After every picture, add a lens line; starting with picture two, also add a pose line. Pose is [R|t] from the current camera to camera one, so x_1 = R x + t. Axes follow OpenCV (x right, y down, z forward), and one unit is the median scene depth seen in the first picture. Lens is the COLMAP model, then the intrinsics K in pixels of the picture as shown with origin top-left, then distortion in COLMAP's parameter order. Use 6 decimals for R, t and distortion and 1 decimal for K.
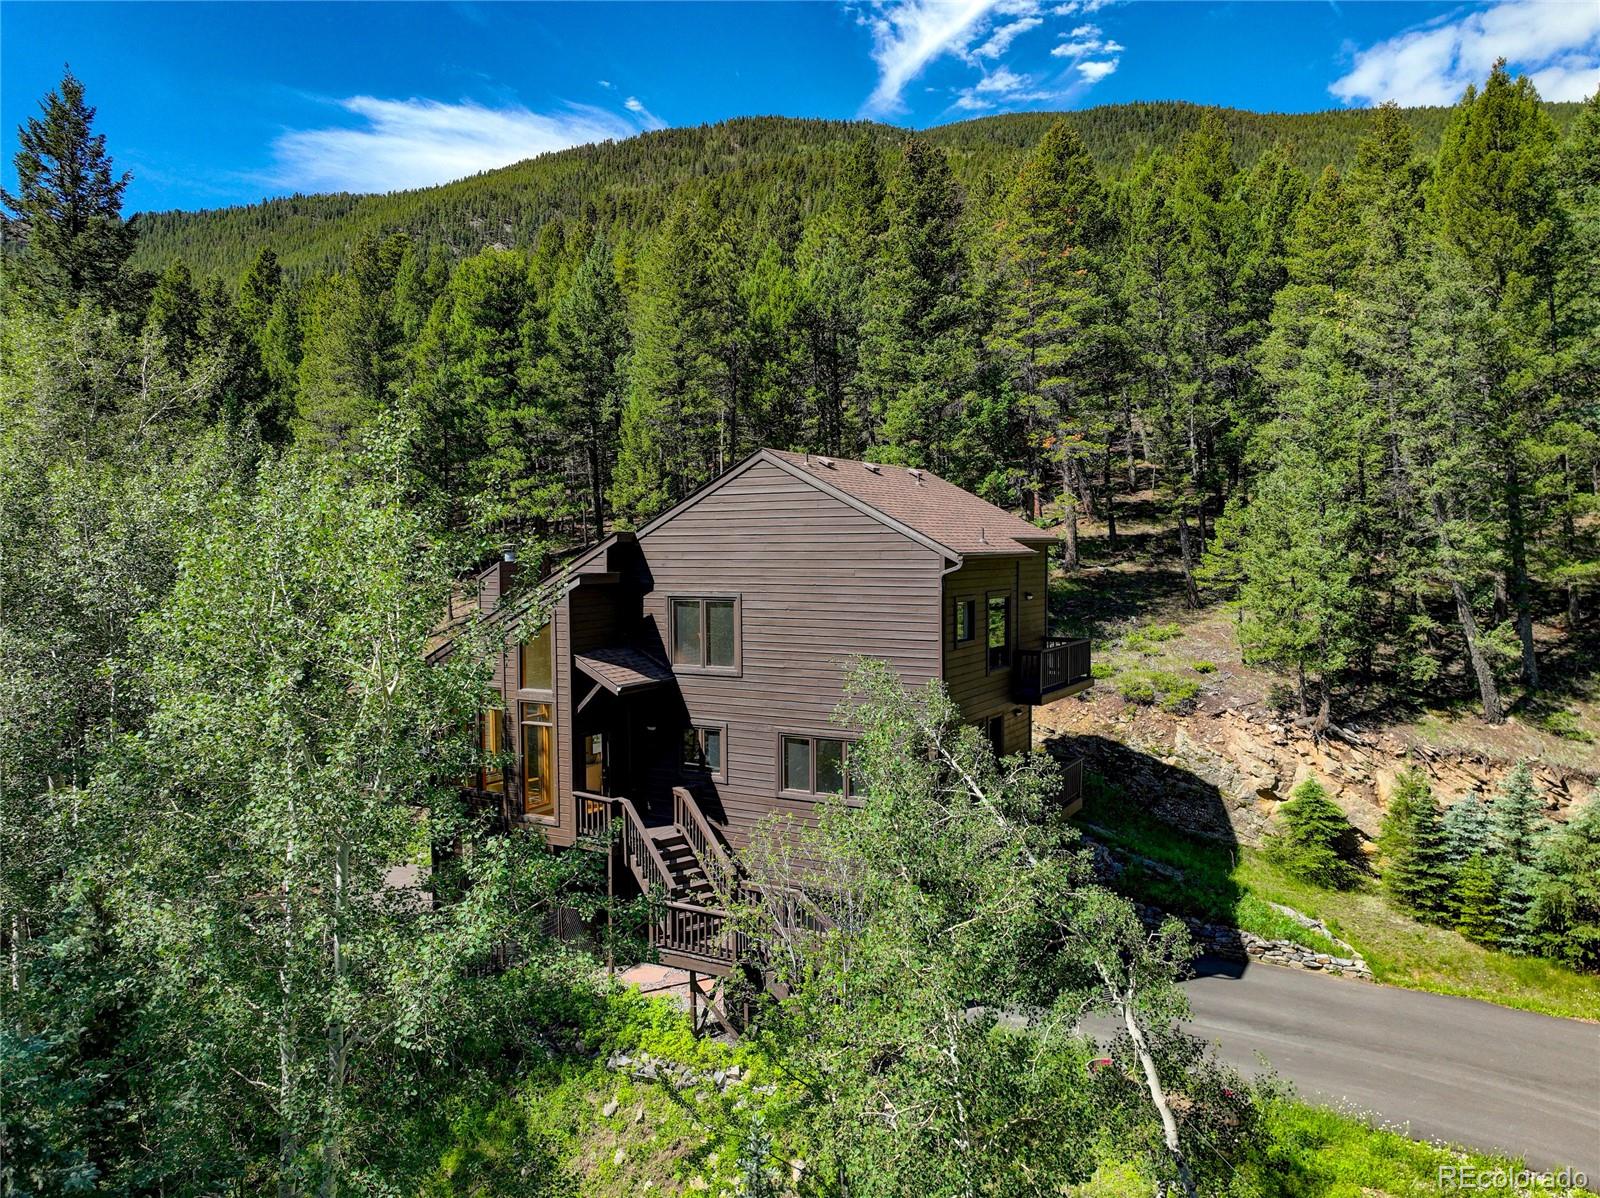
lens RADIAL K [[1121.3, 0, 800.0], [0, 1121.3, 599.0], [0, 0, 1]] dist [0.008122, 0.004676]
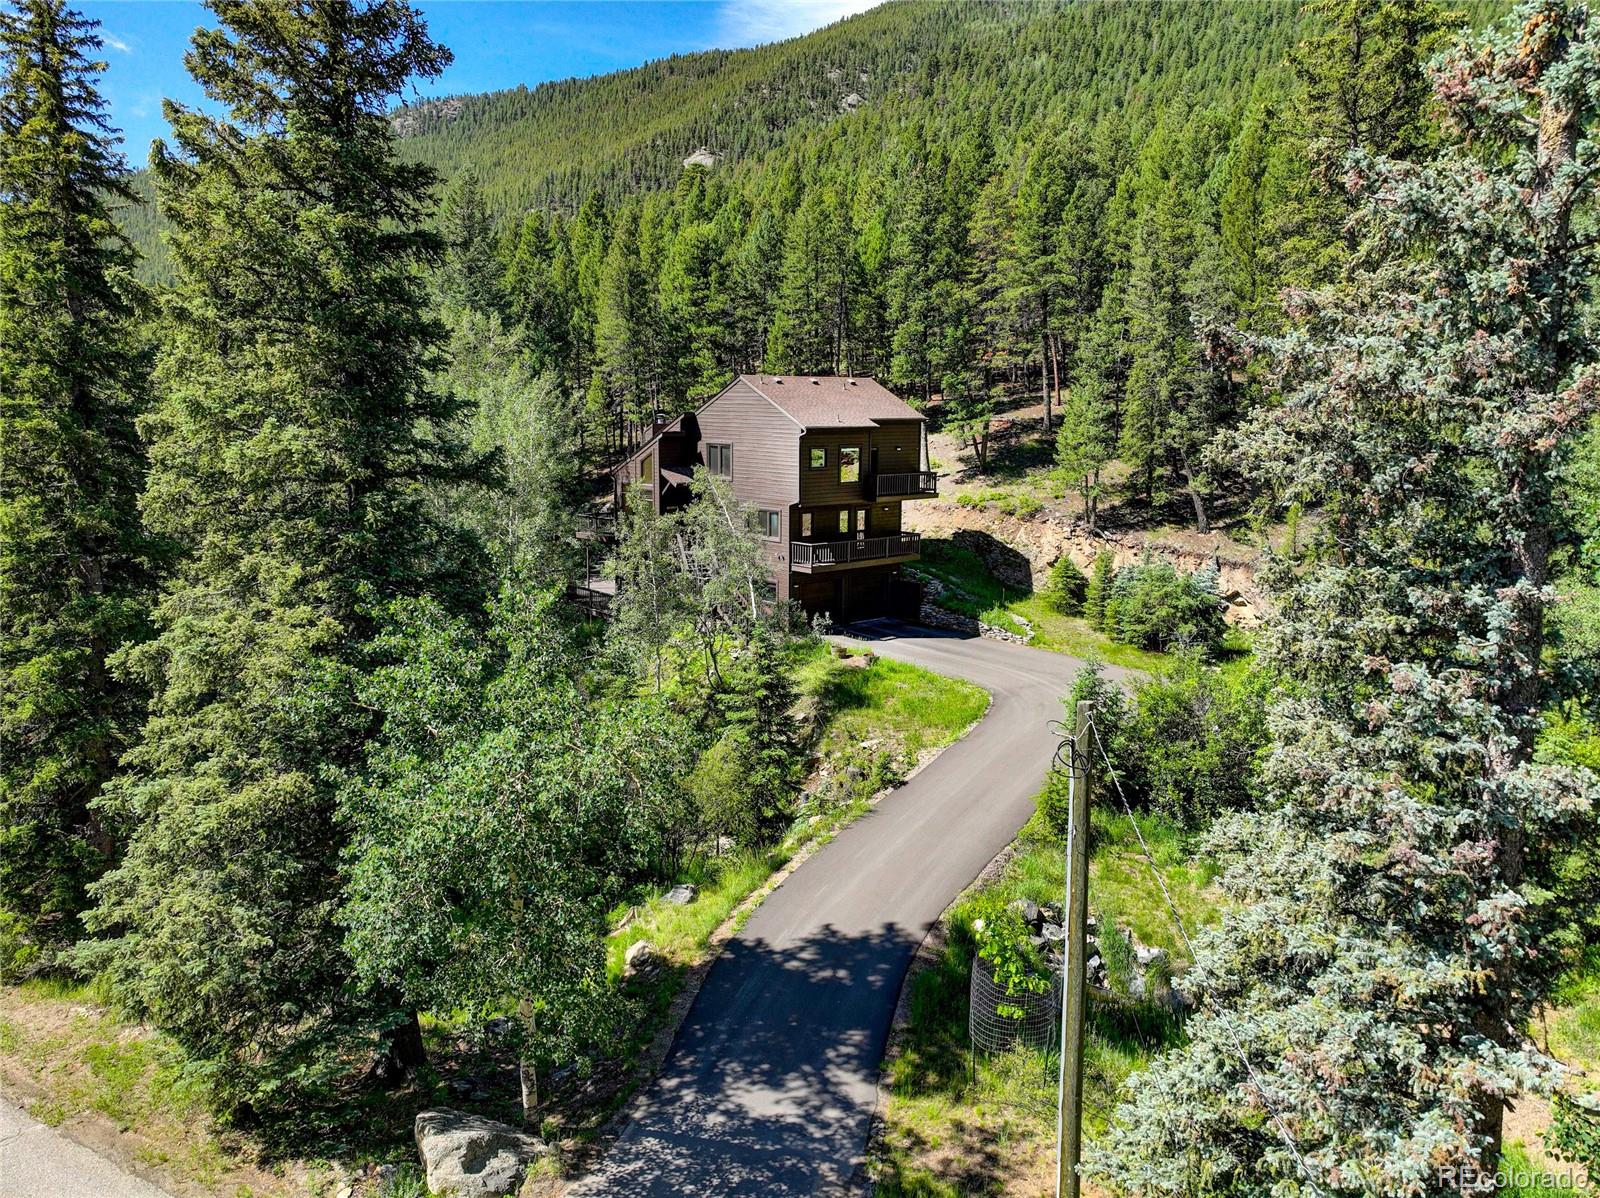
lens RADIAL K [[1123.3, 0, 808.2], [0, 1123.3, 549.1], [0, 0, 1]] dist [-0.008546, 0.000801]
pose [[0.956300, 0.053593, -0.287432, 0.586301], [-0.028416, 0.995440, 0.091061, -0.001230], [0.291002, -0.078914, 0.953462, -0.836534]]
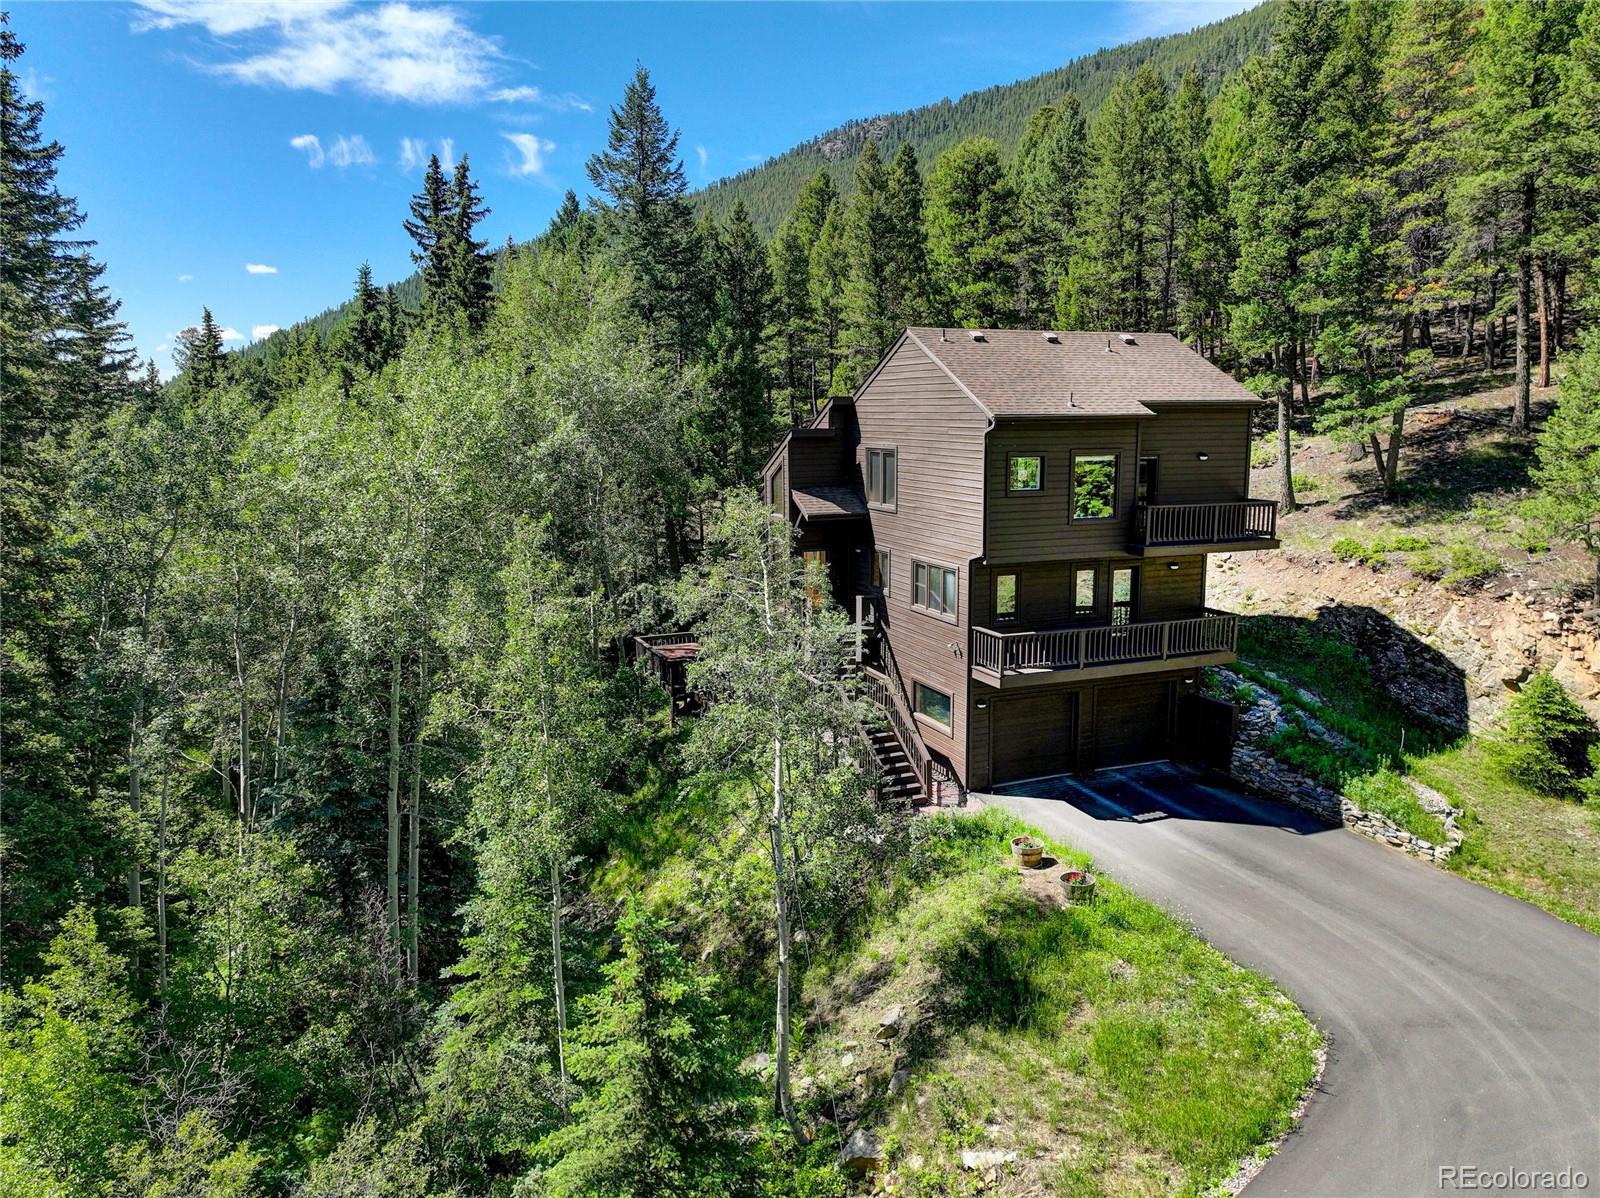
lens RADIAL K [[1132.0, 0, 827.8], [0, 1132.0, 600.6], [0, 0, 1]] dist [0.000193, 0.008425]
pose [[0.805058, 0.101747, -0.584405, 0.525266], [-0.028337, 0.990652, 0.133440, -0.000426], [0.592518, -0.090866, 0.800416, -0.056033]]
